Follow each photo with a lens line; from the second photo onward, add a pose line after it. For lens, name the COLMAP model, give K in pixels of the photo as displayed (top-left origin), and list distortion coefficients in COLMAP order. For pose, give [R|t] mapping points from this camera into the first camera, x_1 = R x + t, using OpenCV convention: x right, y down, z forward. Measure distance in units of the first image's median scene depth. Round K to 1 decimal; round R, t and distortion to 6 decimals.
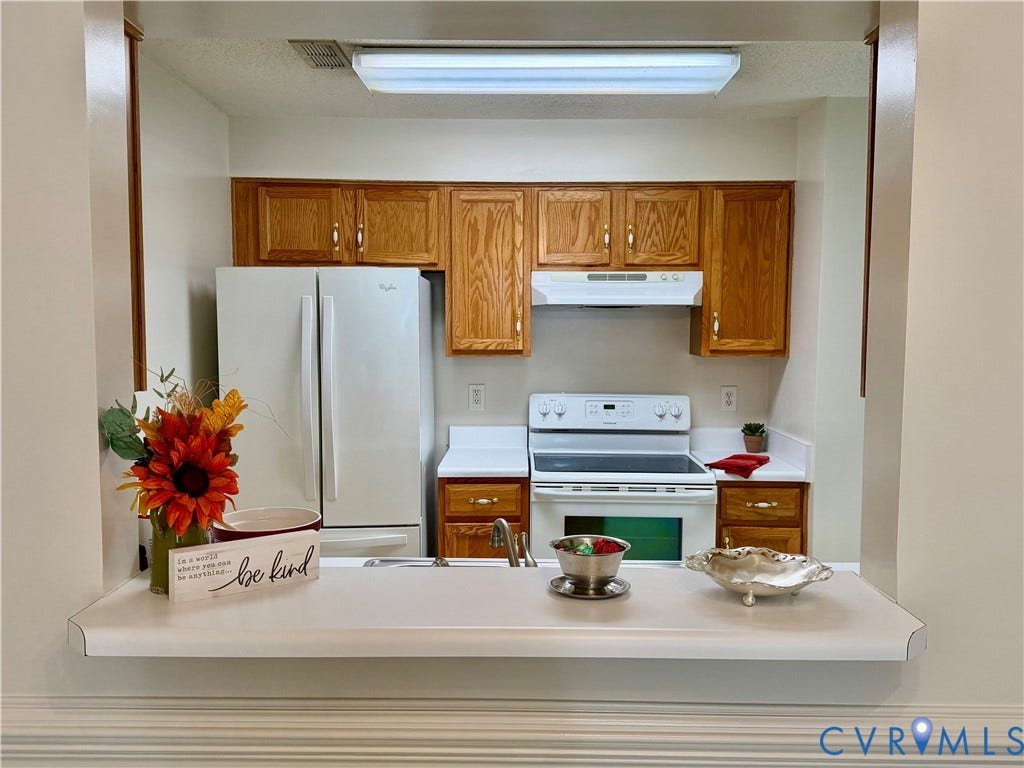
lens RADIAL K [[728.9, 0, 510.2], [0, 728.9, 382.2], [0, 0, 1]] dist [0.031282, -0.062285]
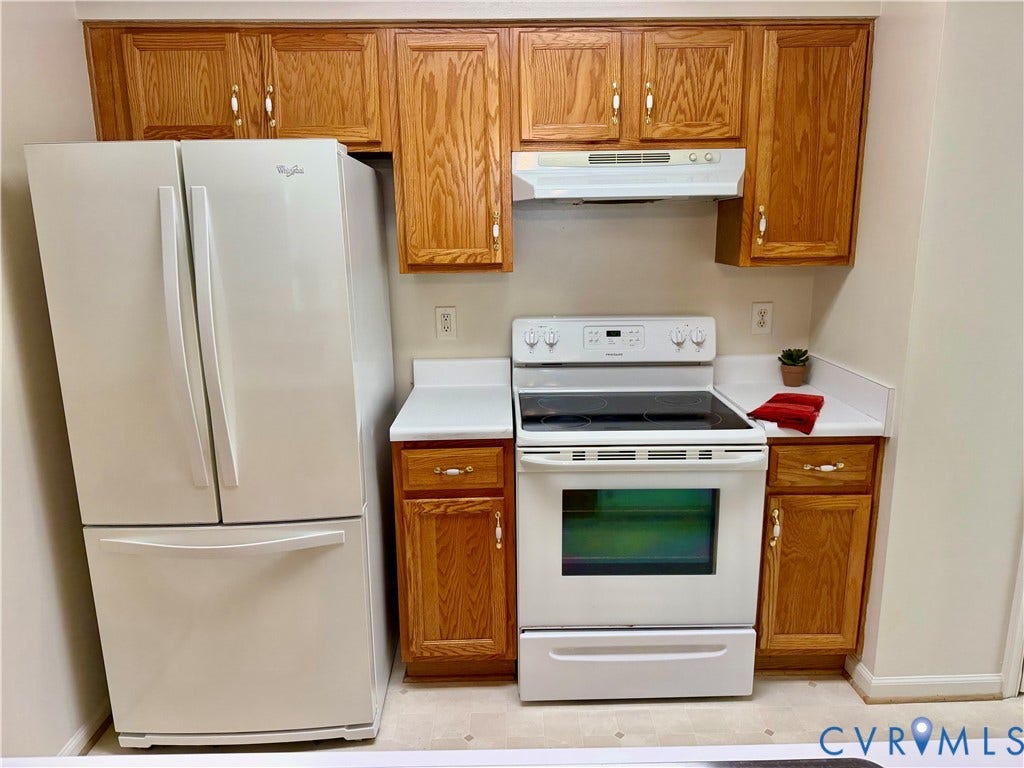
lens RADIAL K [[728.9, 0, 510.1], [0, 728.9, 402.3], [0, 0, 1]] dist [0.031282, -0.062285]
pose [[0.999528, -0.022367, 0.021065, 0.006579], [0.018910, 0.988199, 0.152006, -0.016799], [-0.024216, -0.151536, 0.988155, 0.245668]]
